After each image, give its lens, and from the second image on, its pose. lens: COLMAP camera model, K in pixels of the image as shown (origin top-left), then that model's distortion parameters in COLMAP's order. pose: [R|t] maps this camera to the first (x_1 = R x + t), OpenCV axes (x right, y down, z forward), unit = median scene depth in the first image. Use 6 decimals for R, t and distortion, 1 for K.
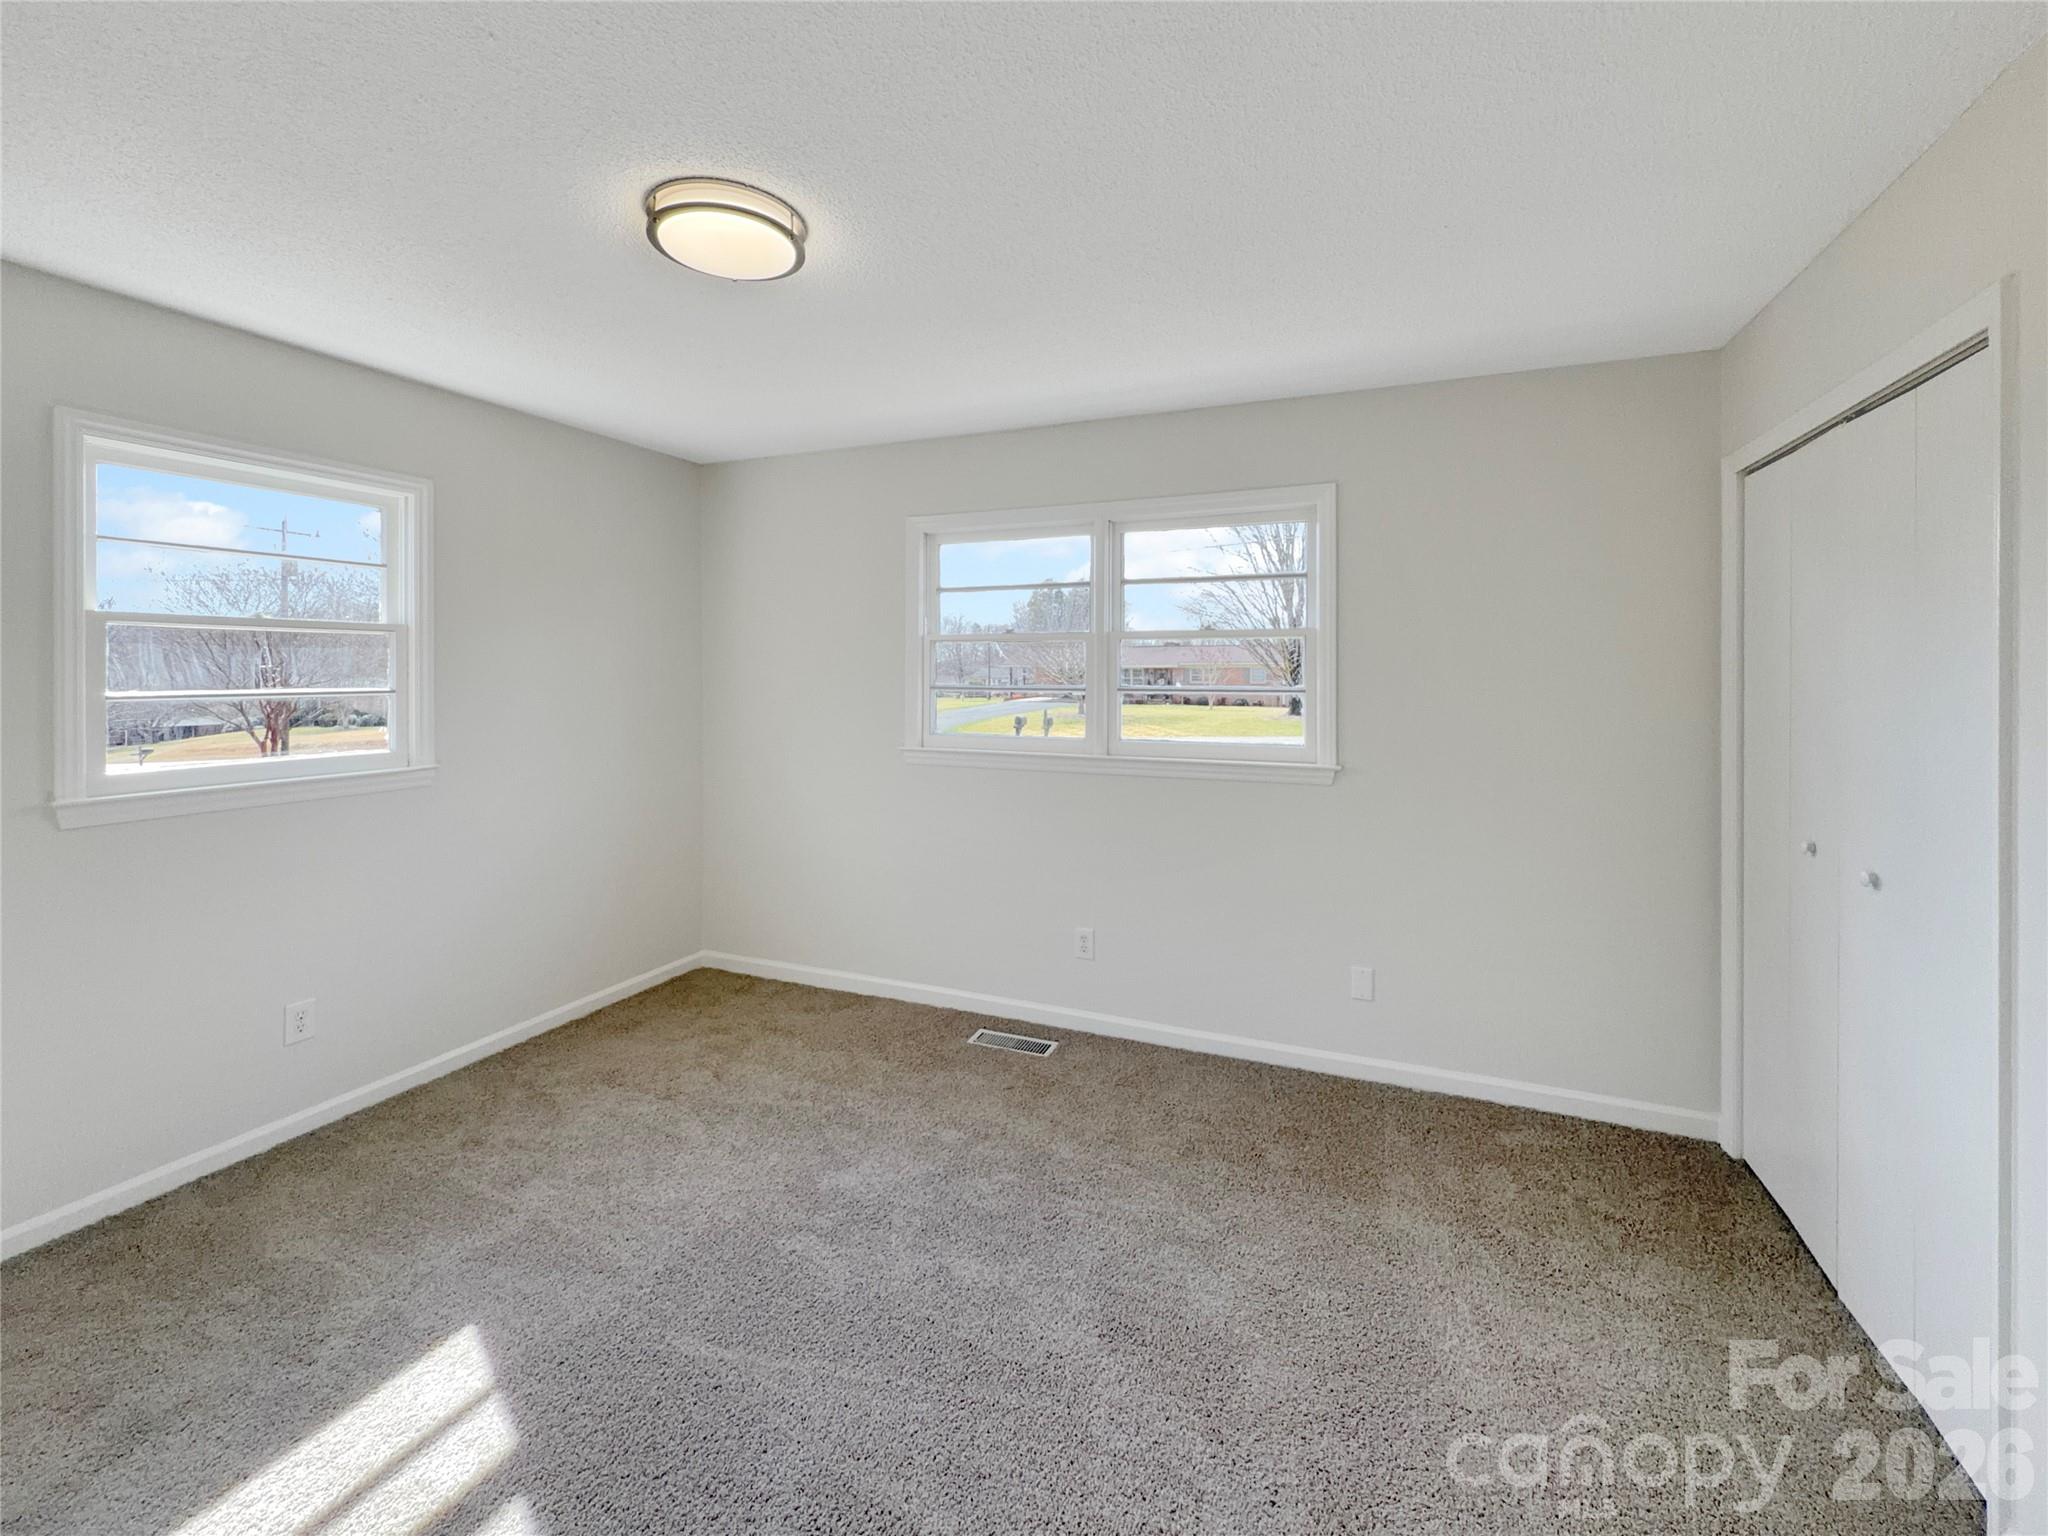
lens RADIAL K [[829.7, 0, 1025.1], [0, 829.7, 679.3], [0, 0, 1]] dist [-0.001845, 0.000273]
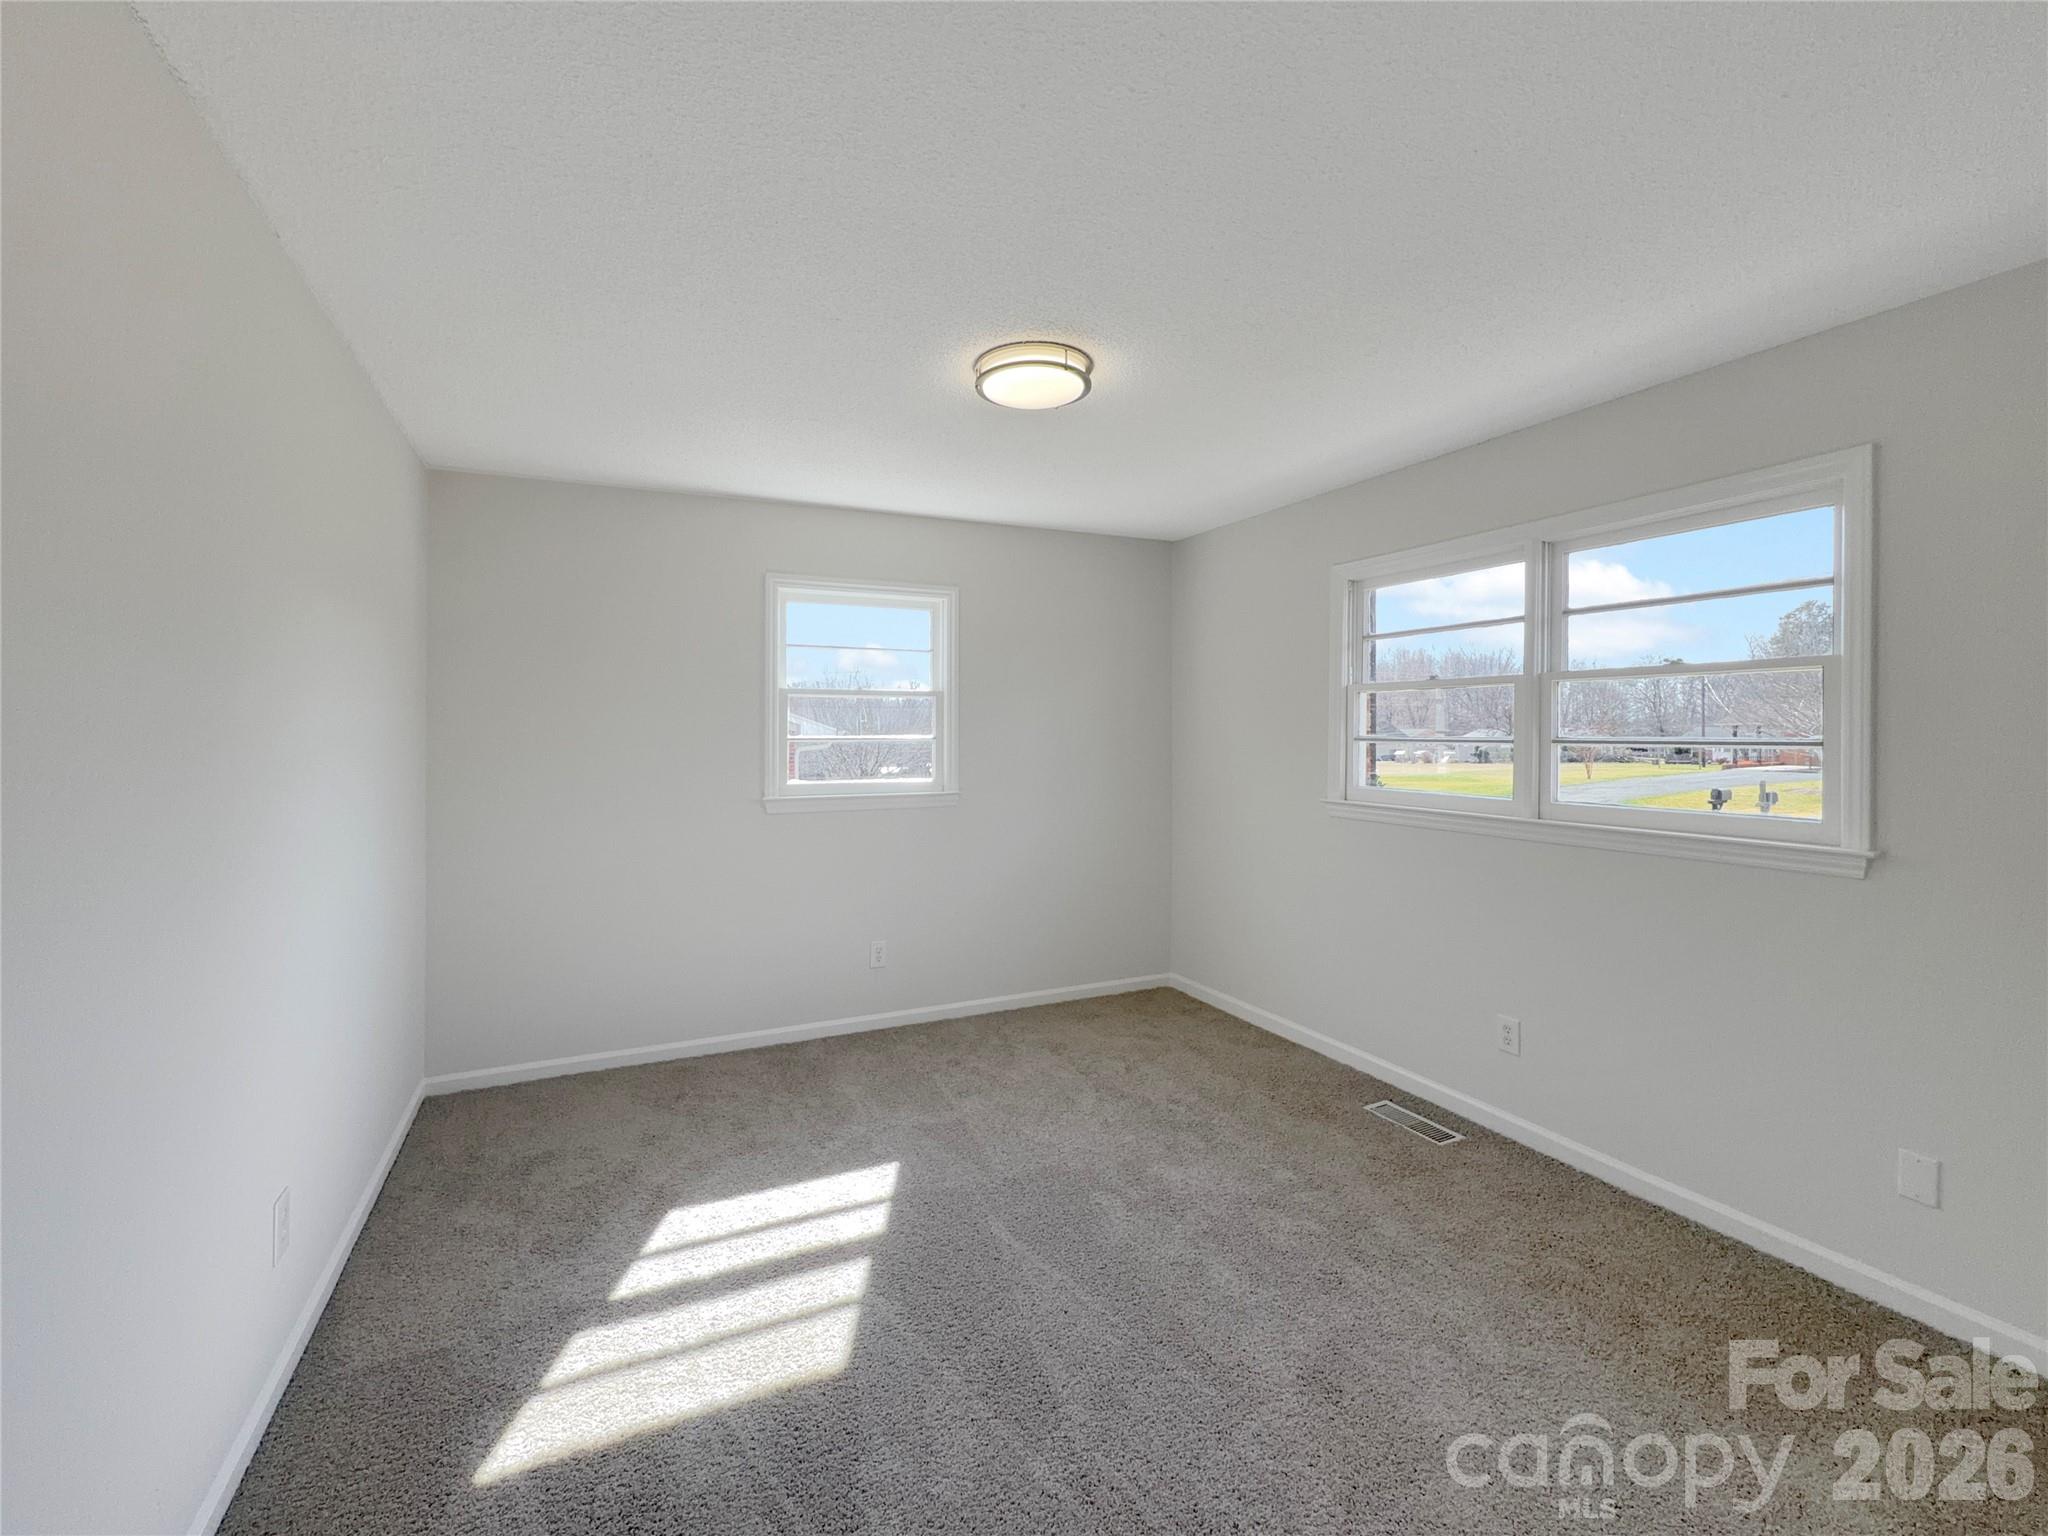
lens RADIAL K [[838.9, 0, 1021.2], [0, 838.9, 737.4], [0, 0, 1]] dist [-0.001961, -0.000244]
pose [[0.755460, 0.003204, -0.655186, 0.299007], [-0.004076, 0.999992, 0.000190, 0.011795], [0.655182, 0.002527, 0.755467, 0.006733]]
